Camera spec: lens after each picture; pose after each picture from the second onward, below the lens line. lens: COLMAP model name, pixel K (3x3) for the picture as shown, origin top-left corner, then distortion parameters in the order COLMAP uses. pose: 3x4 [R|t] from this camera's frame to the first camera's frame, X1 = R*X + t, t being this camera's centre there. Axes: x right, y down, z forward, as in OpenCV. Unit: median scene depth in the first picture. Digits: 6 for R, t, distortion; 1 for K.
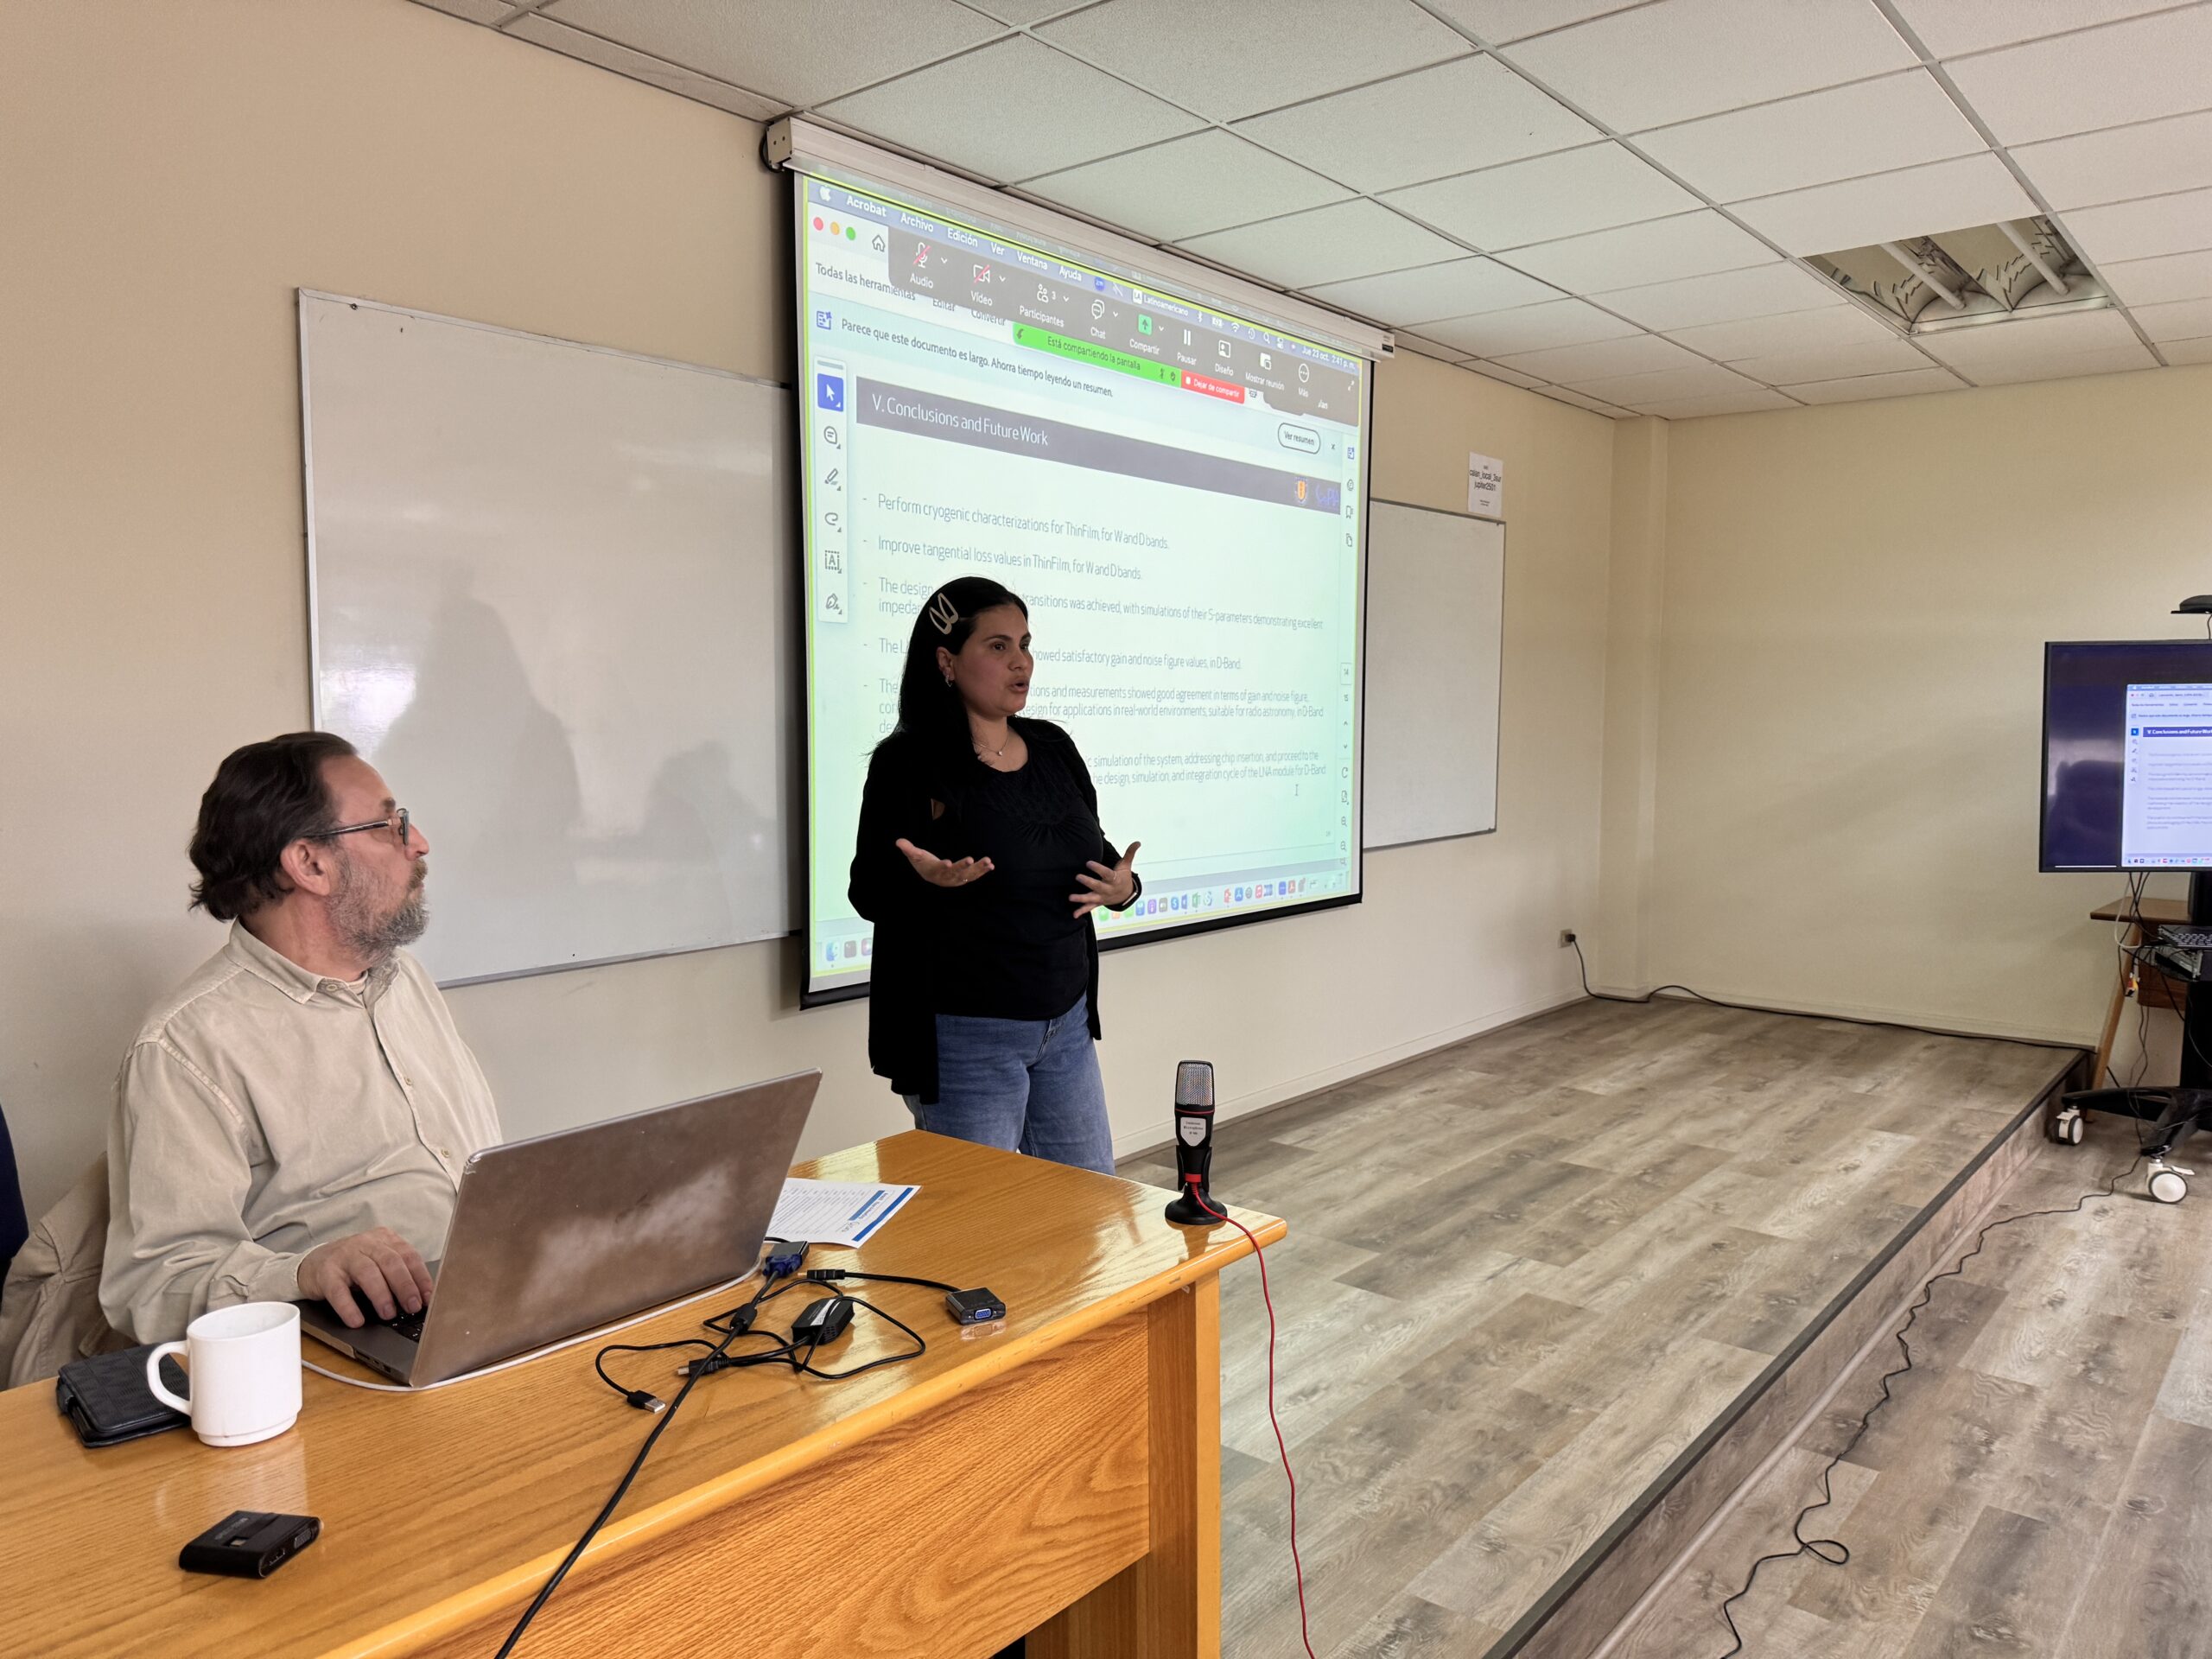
lens RADIAL K [[1557.0, 0, 1112.2], [0, 1557.0, 816.9], [0, 0, 1]] dist [0.167537, -0.308501]
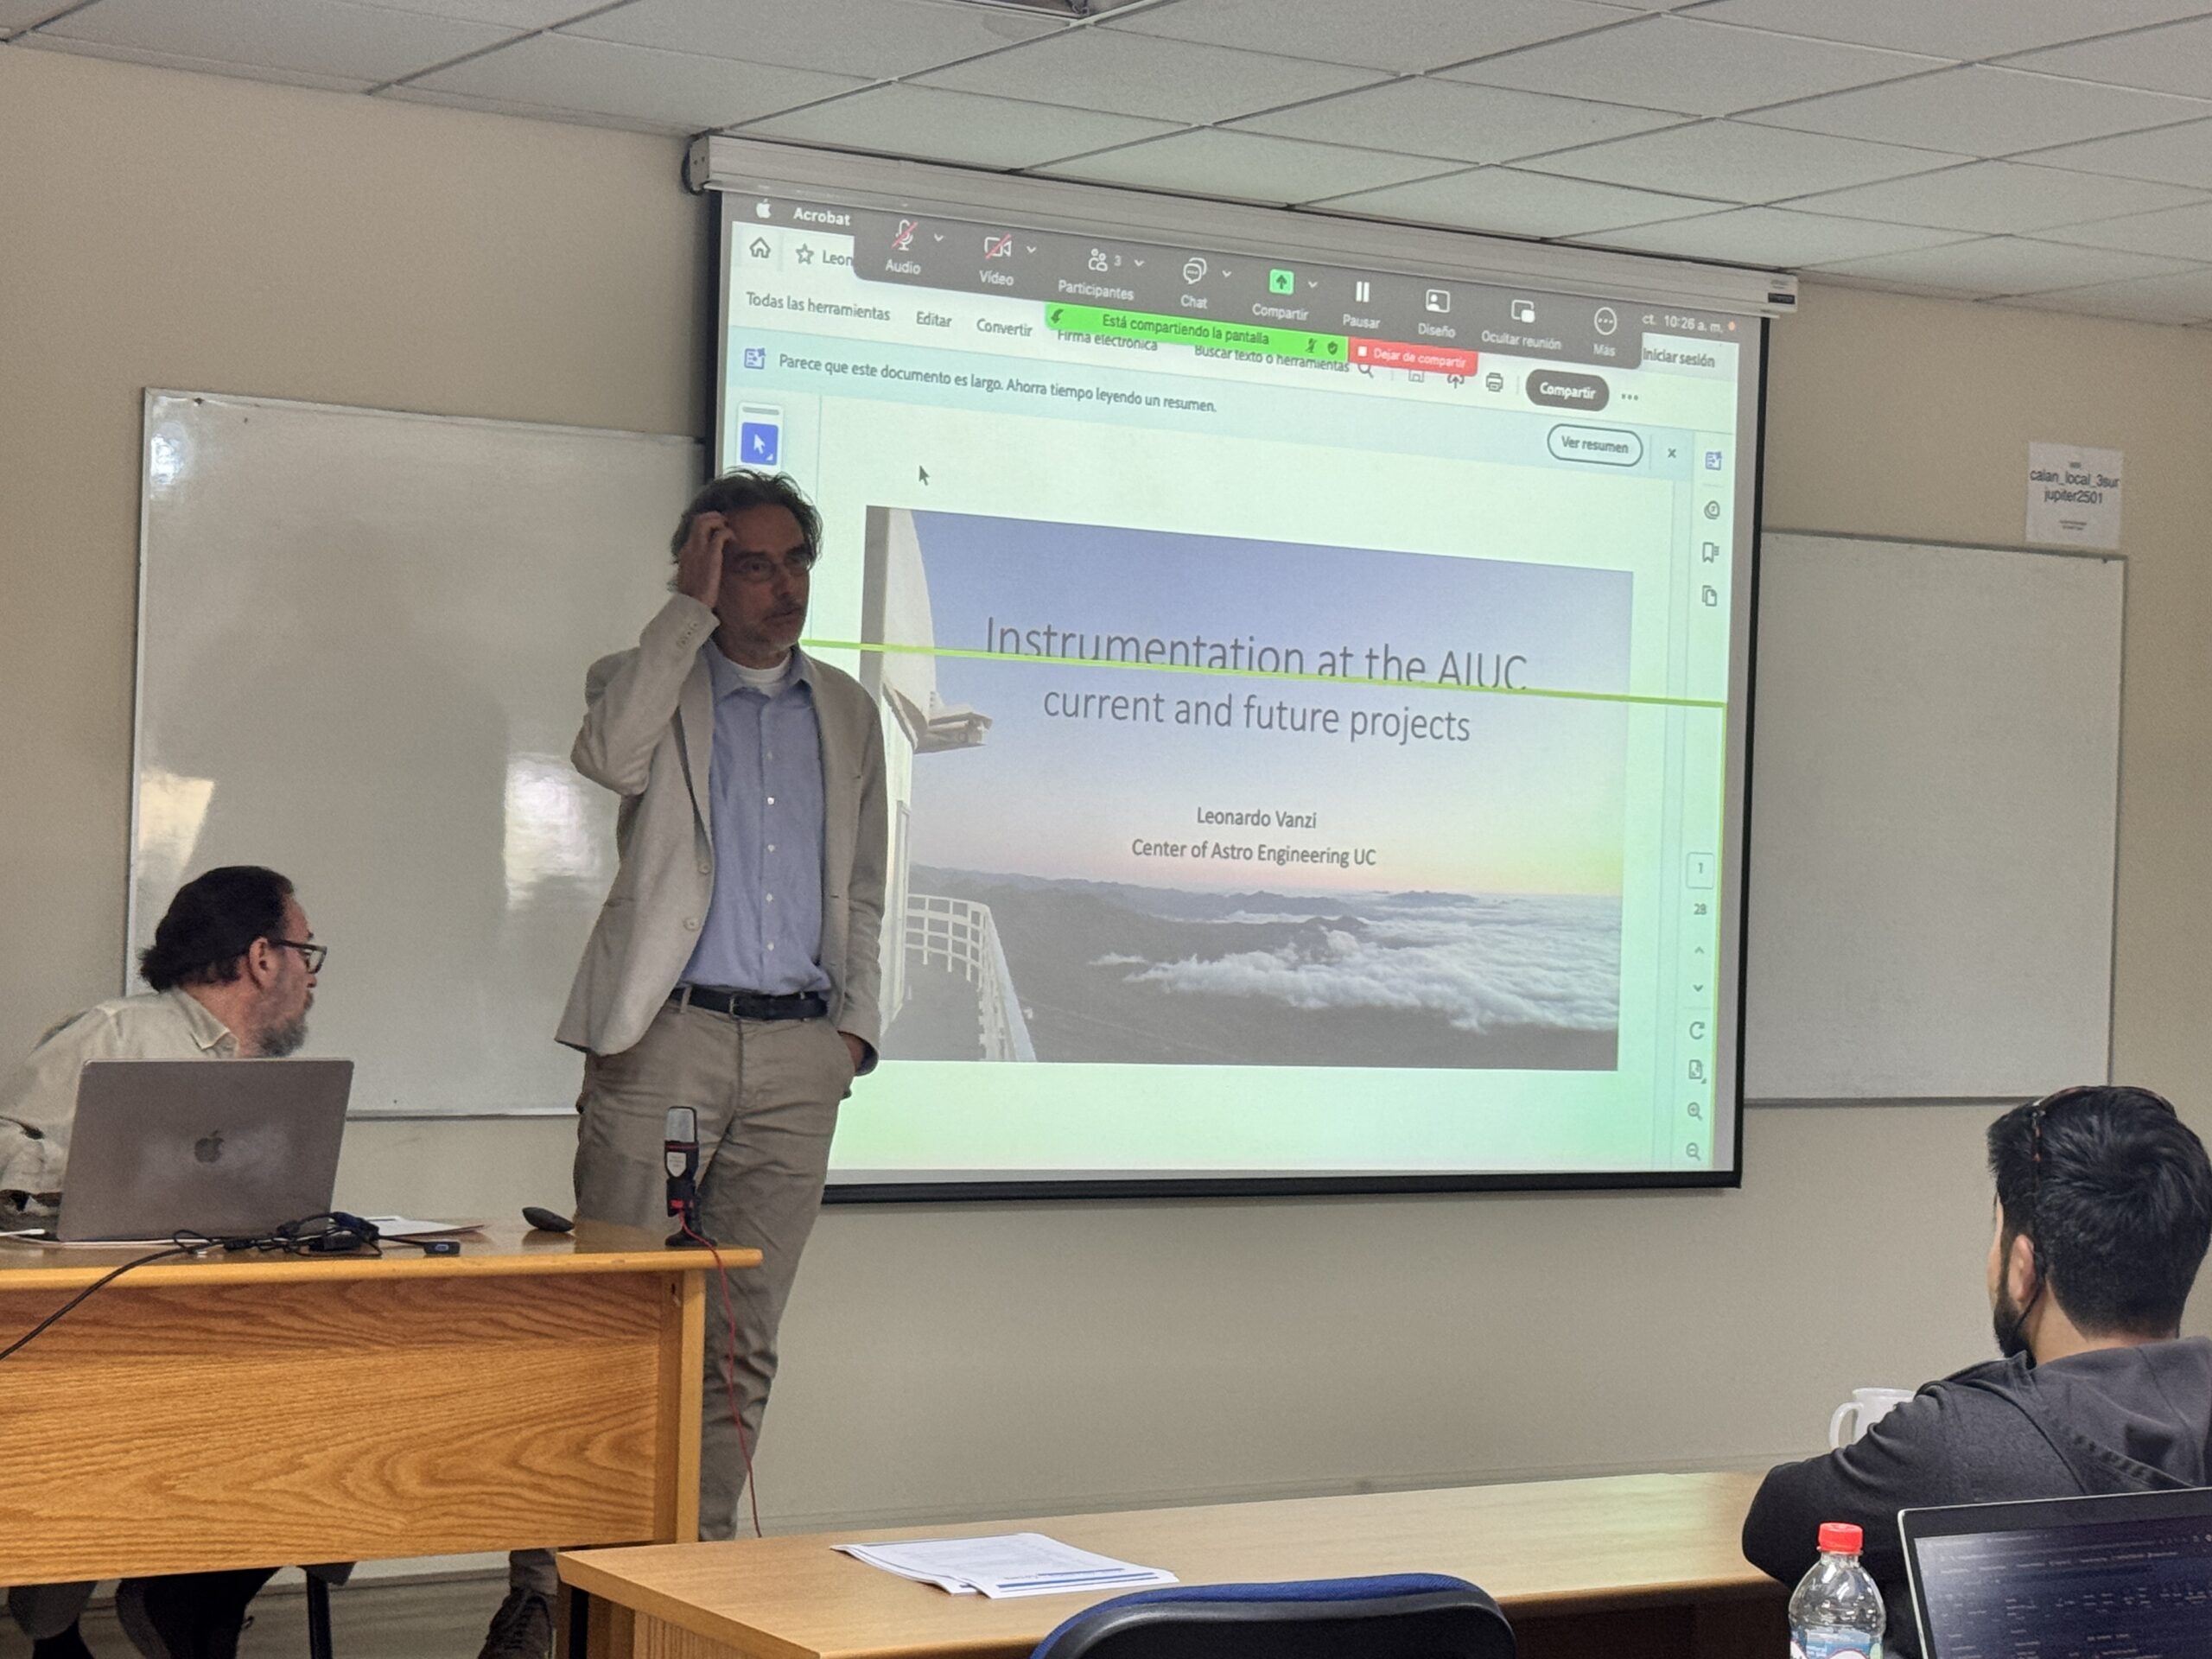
lens RADIAL K [[4227.1, 0, 1141.3], [0, 4227.1, 820.5], [0, 0, 1]] dist [0.129557, 0.046655]
pose [[0.949748, 0.023916, -0.312101, 0.627919], [-0.051873, 0.995316, -0.081585, 0.083591], [0.308688, 0.093675, 0.946539, -0.892698]]
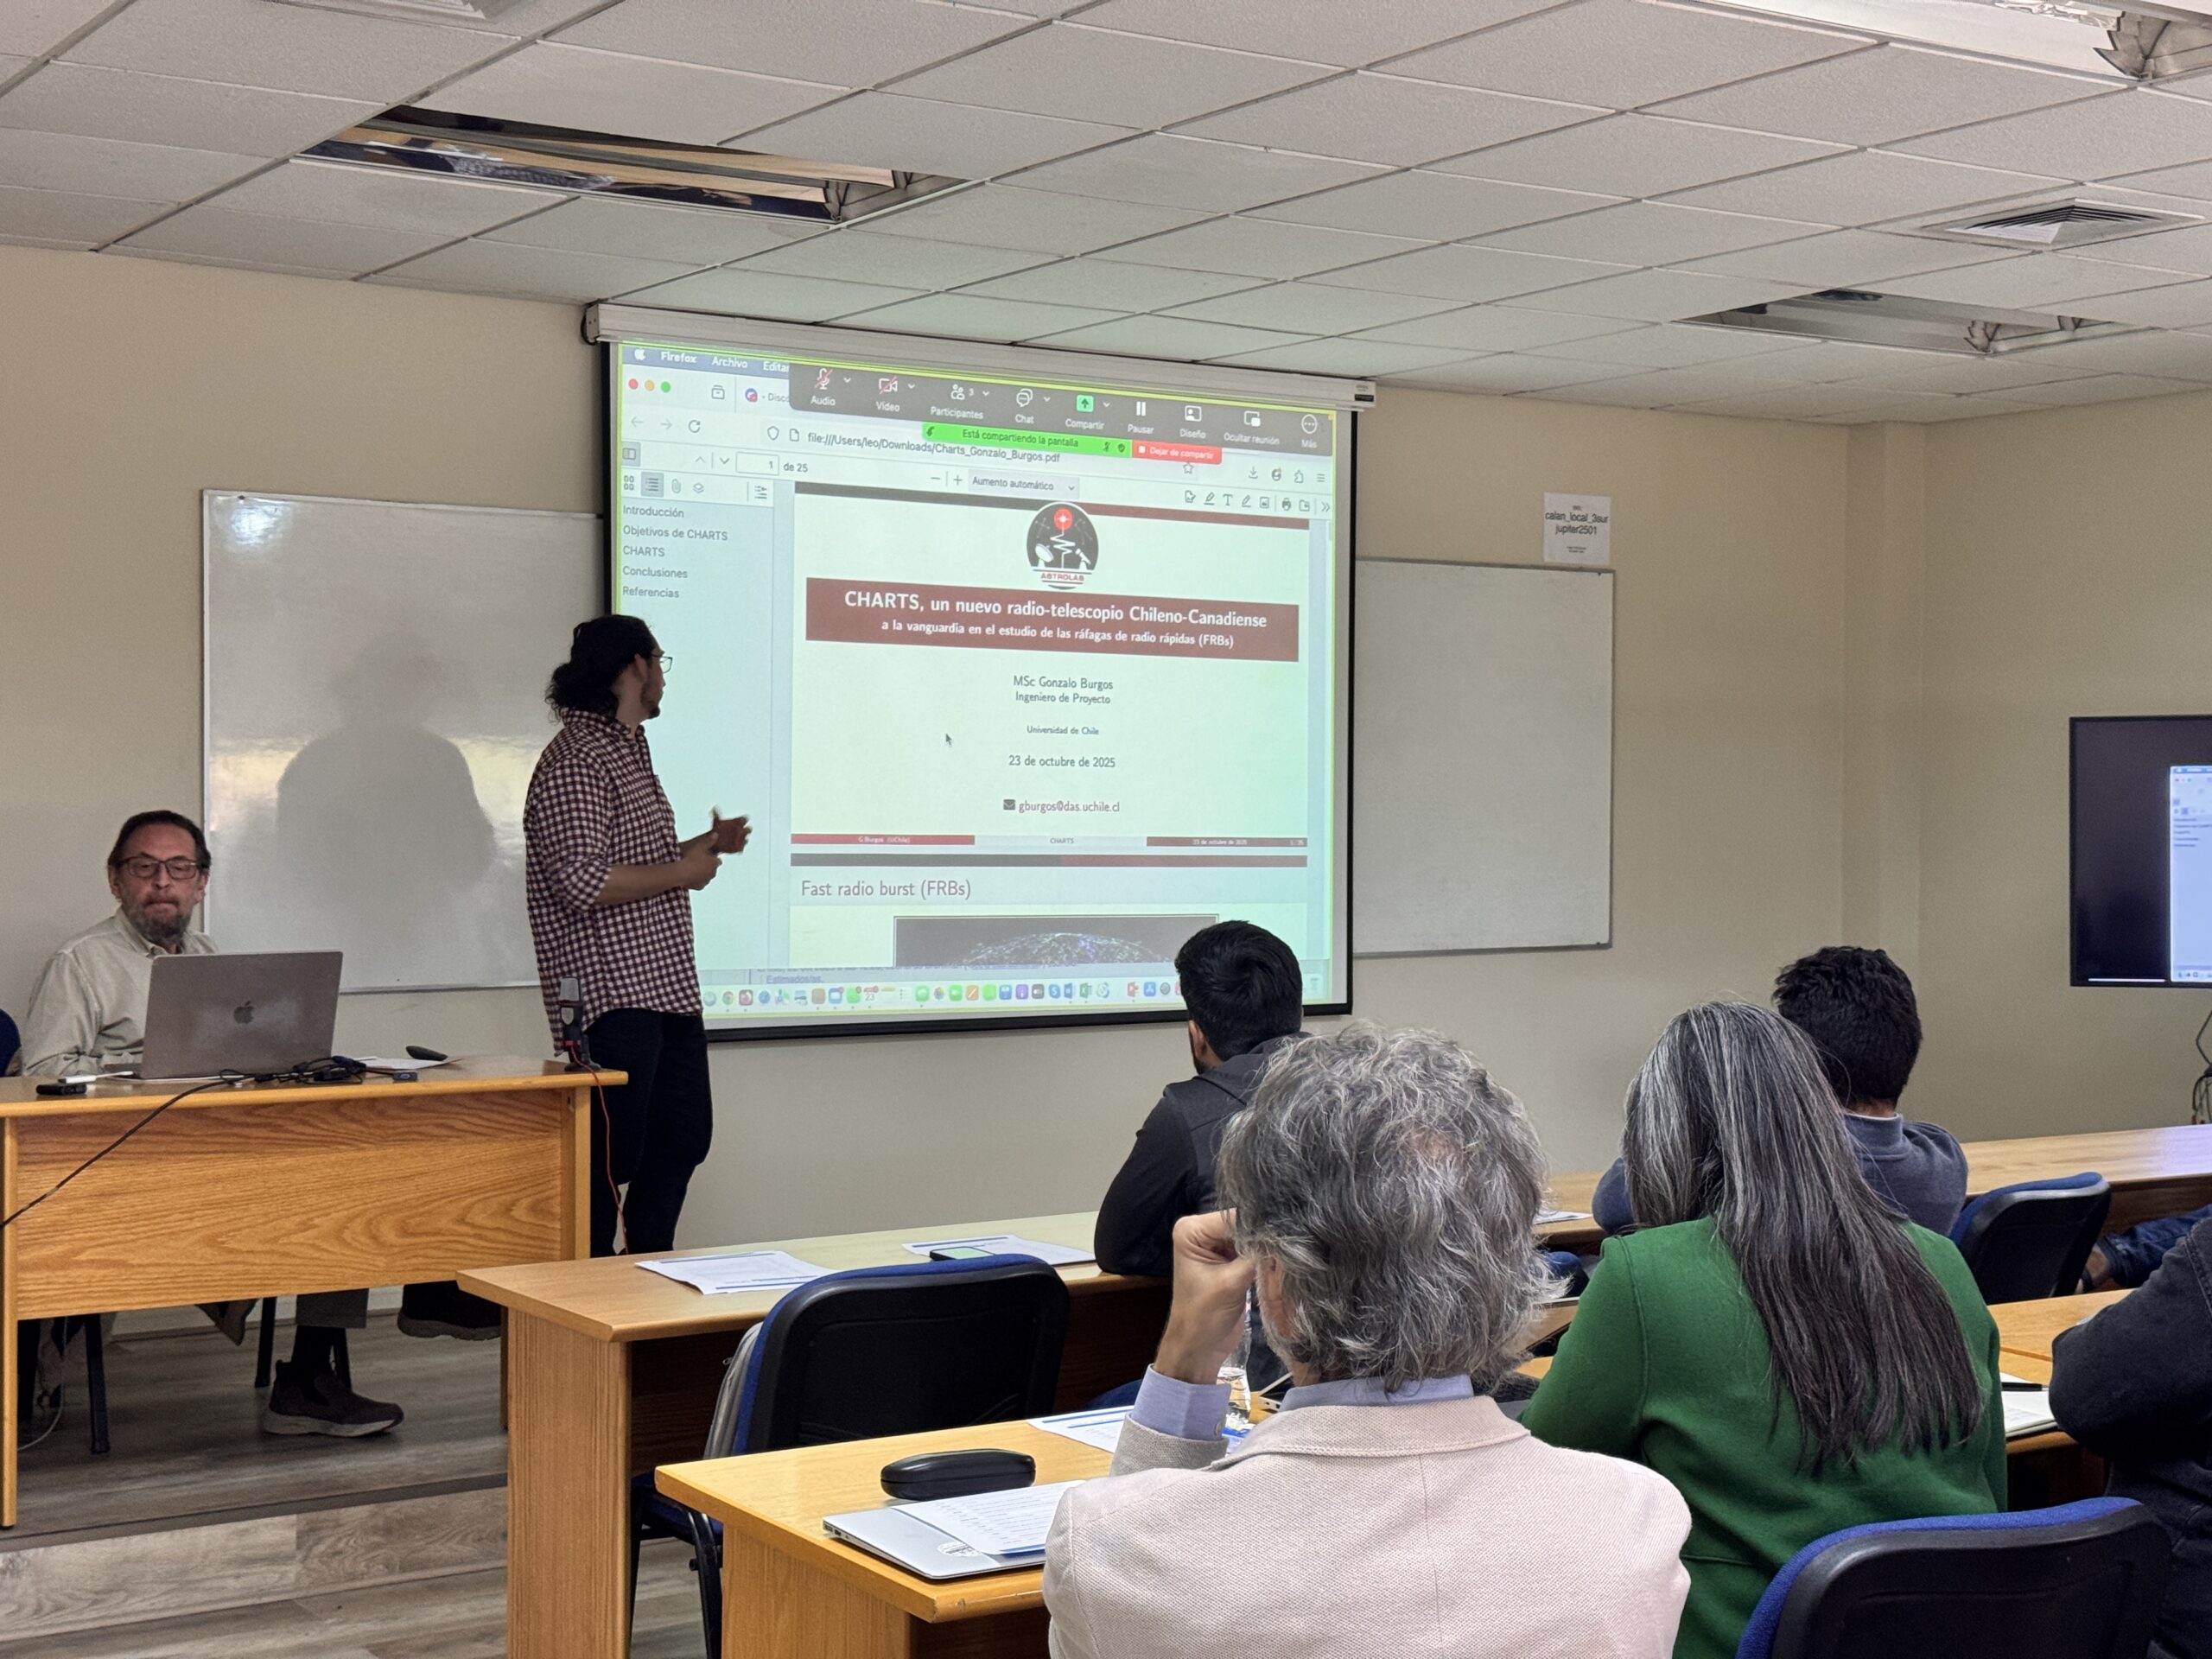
lens RADIAL K [[3094.4, 0, 1106.0], [0, 3094.4, 829.5], [0, 0, 1]] dist [0.145206, -0.109351]
pose [[0.957443, 0.005342, -0.288574, 0.740093], [-0.024148, 0.997806, -0.061646, 0.086996], [0.287612, 0.065991, 0.955471, -0.985876]]
